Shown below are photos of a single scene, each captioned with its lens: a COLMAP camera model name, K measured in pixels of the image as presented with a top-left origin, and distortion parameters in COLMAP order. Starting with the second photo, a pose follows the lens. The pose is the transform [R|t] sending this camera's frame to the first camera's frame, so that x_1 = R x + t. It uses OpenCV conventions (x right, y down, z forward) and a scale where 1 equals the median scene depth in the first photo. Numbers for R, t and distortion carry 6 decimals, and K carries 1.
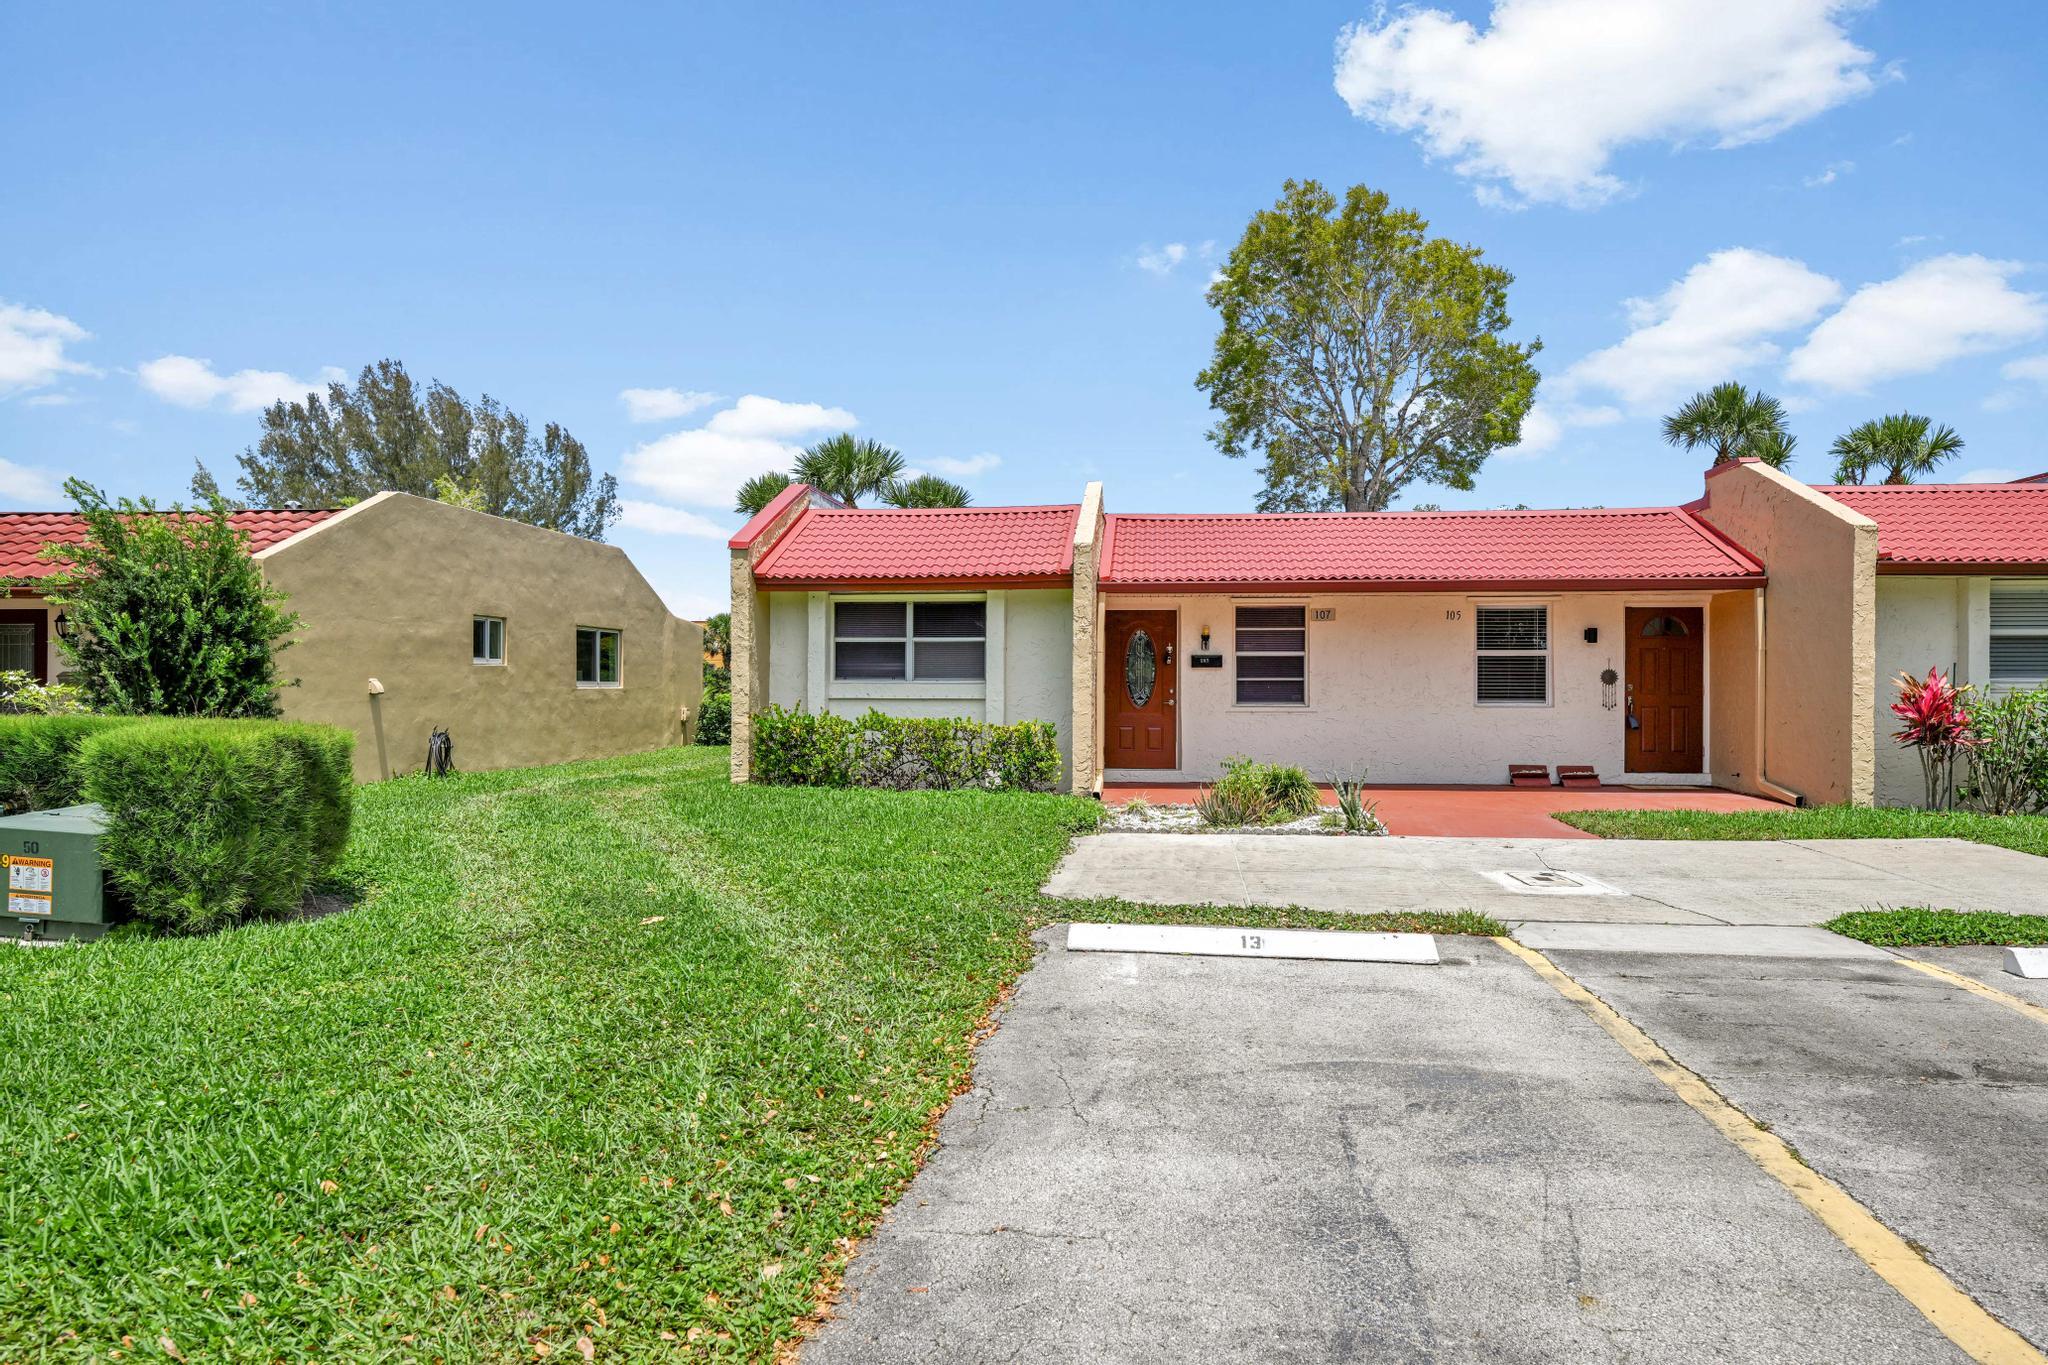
lens RADIAL K [[1371.3, 0, 1024.5], [0, 1371.3, 680.2], [0, 0, 1]] dist [0.008823, -0.002830]
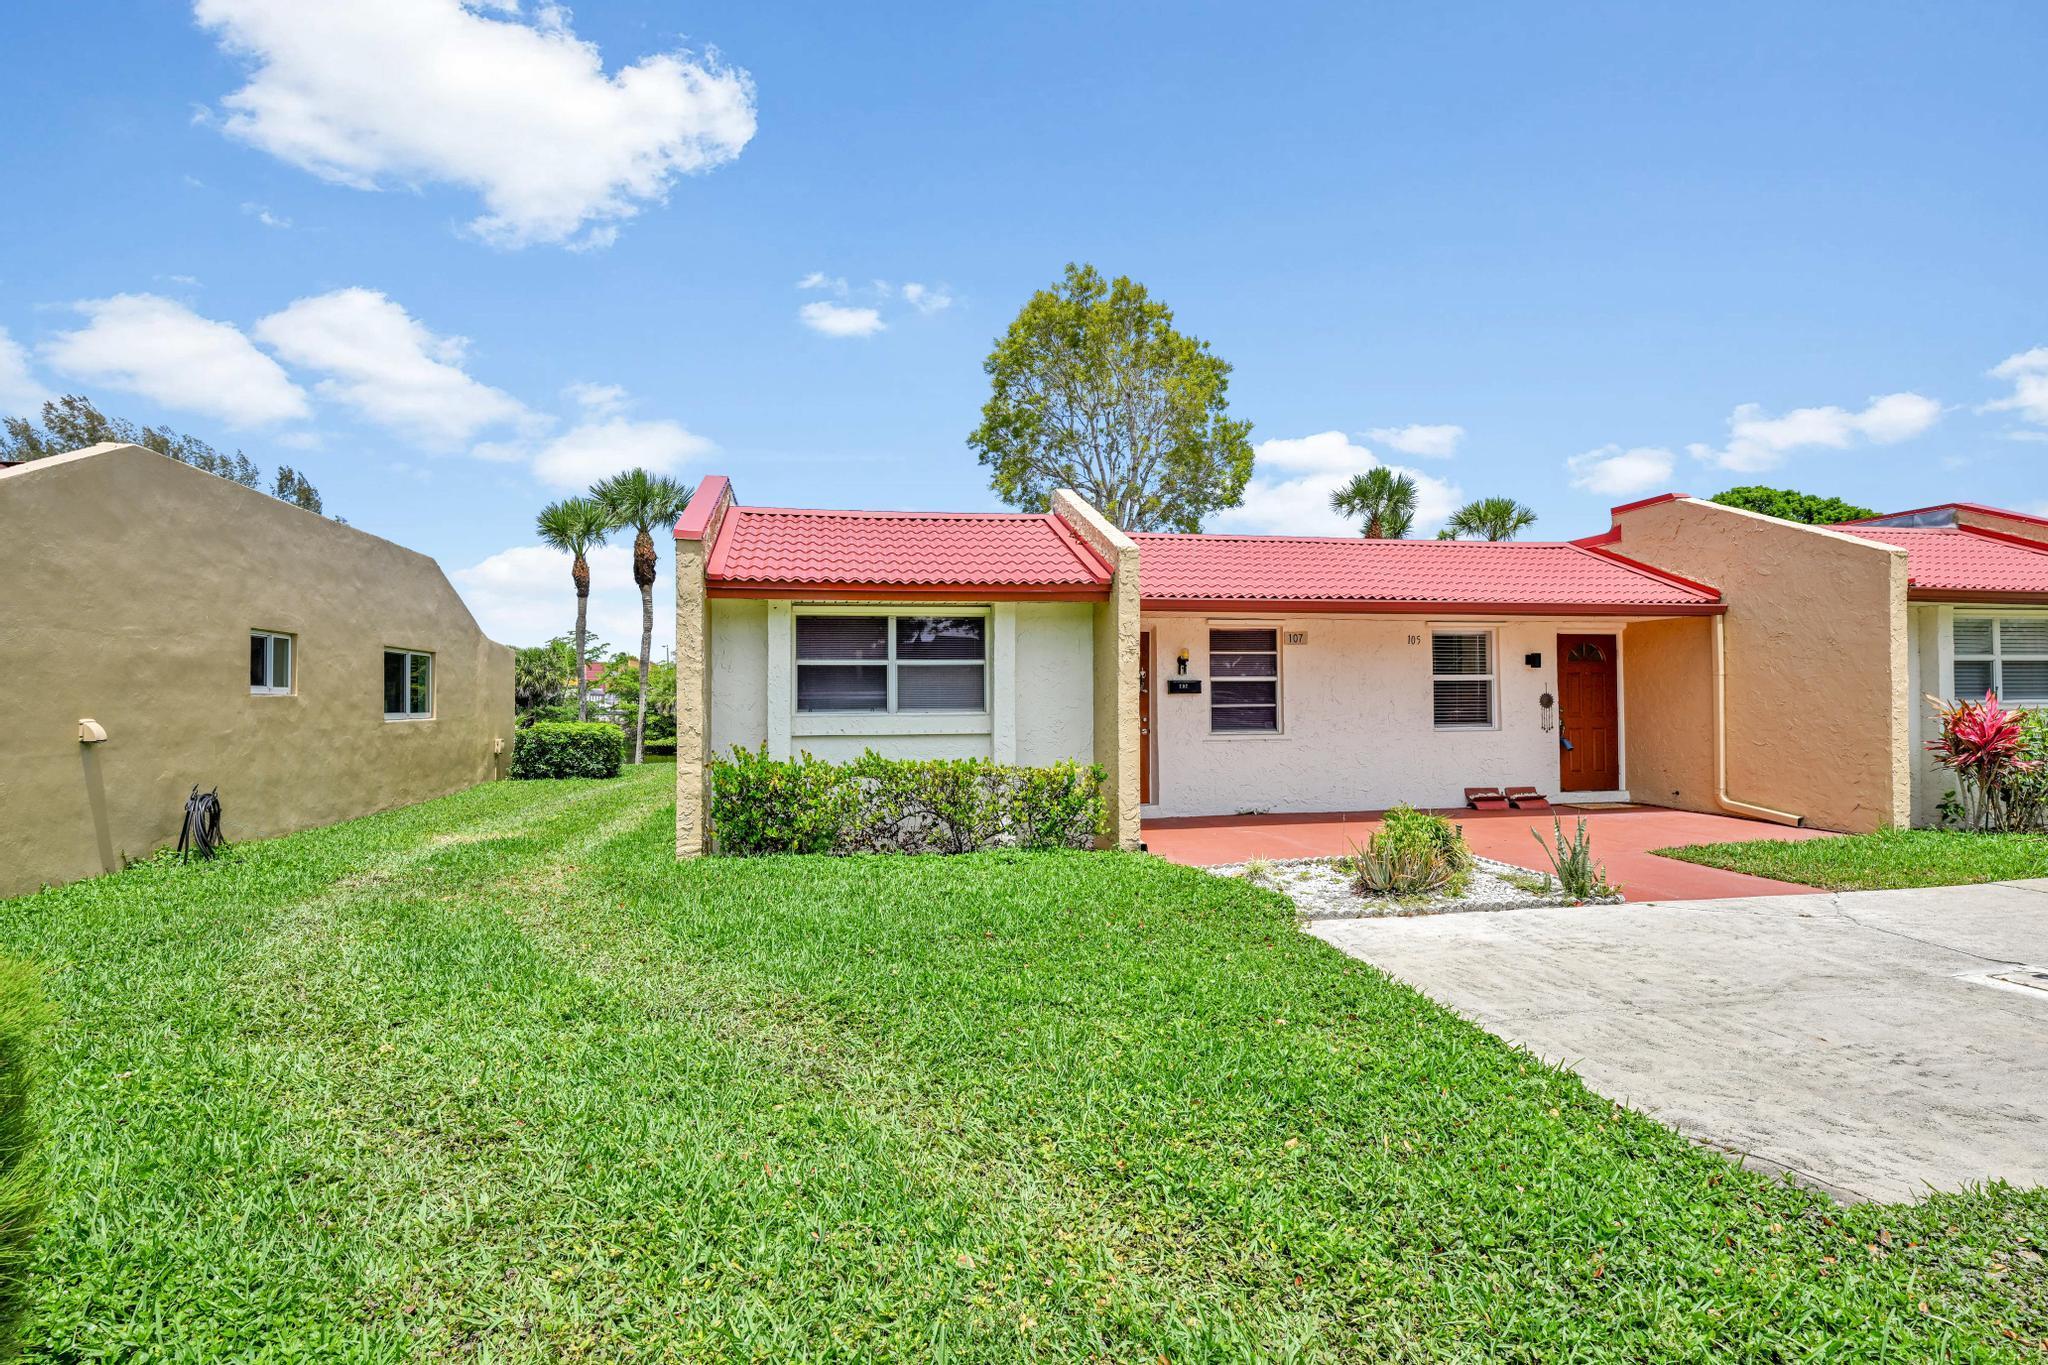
lens RADIAL K [[1027.3, 0, 1022.7], [0, 1027.3, 679.9], [0, 0, 1]] dist [0.003703, 0.001261]
pose [[0.955023, -0.002216, 0.296522, -0.179182], [0.007613, 0.999826, -0.017047, -0.007517], [-0.296433, 0.018538, 0.954874, 0.367650]]
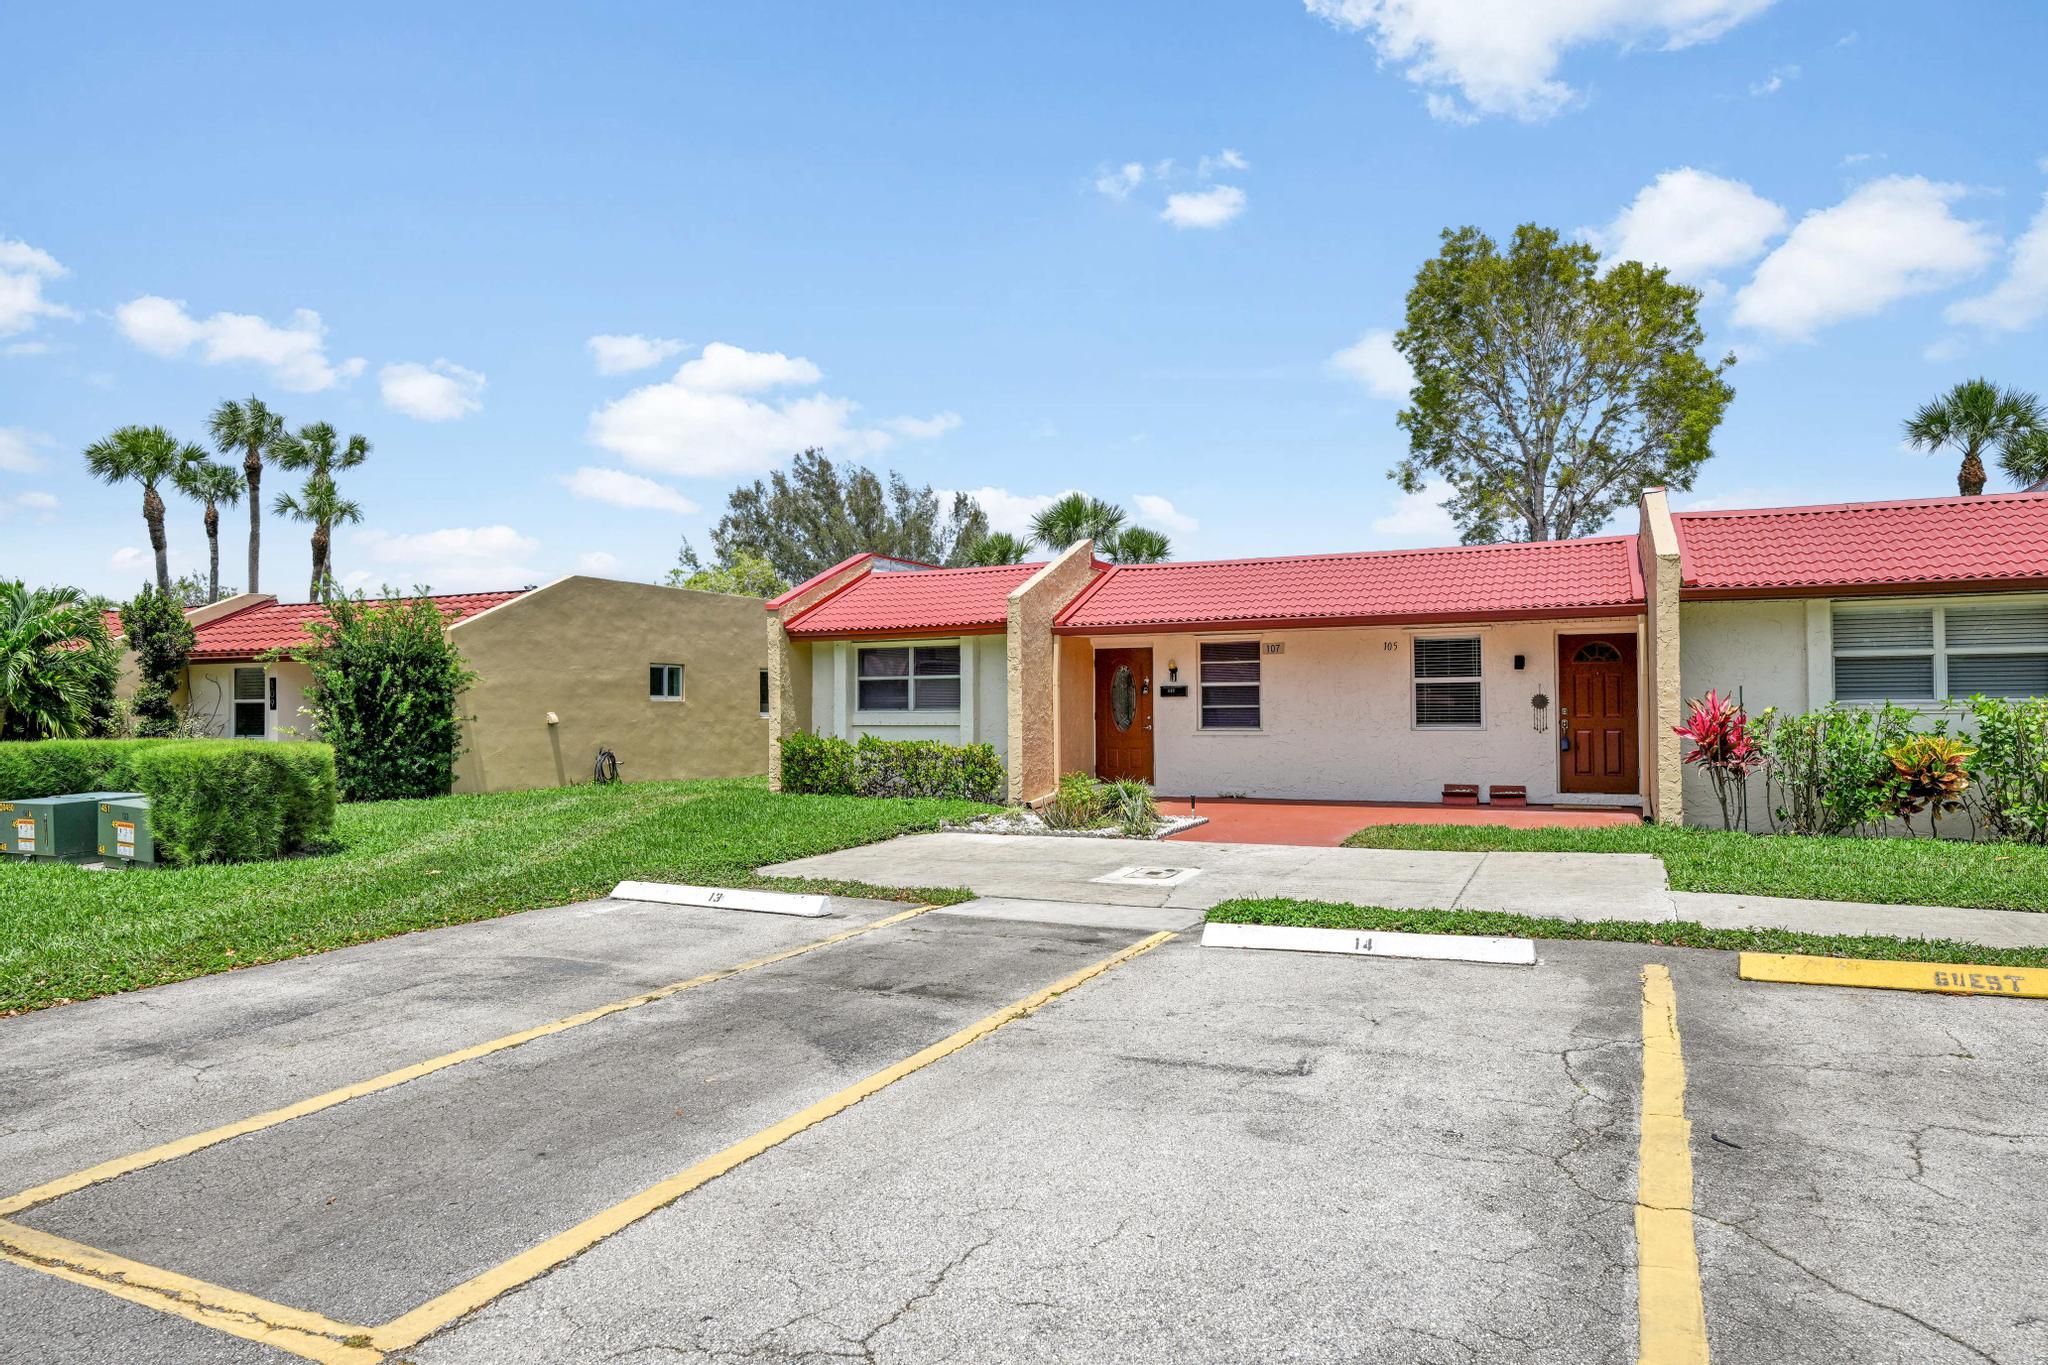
lens RADIAL K [[1295.8, 0, 1019.4], [0, 1295.8, 685.4], [0, 0, 1]] dist [0.007250, -0.001230]
pose [[0.945870, -0.014862, -0.324205, 0.363602], [0.009459, 0.999789, -0.018234, -0.000223], [0.324407, 0.014180, 0.945811, -0.069220]]
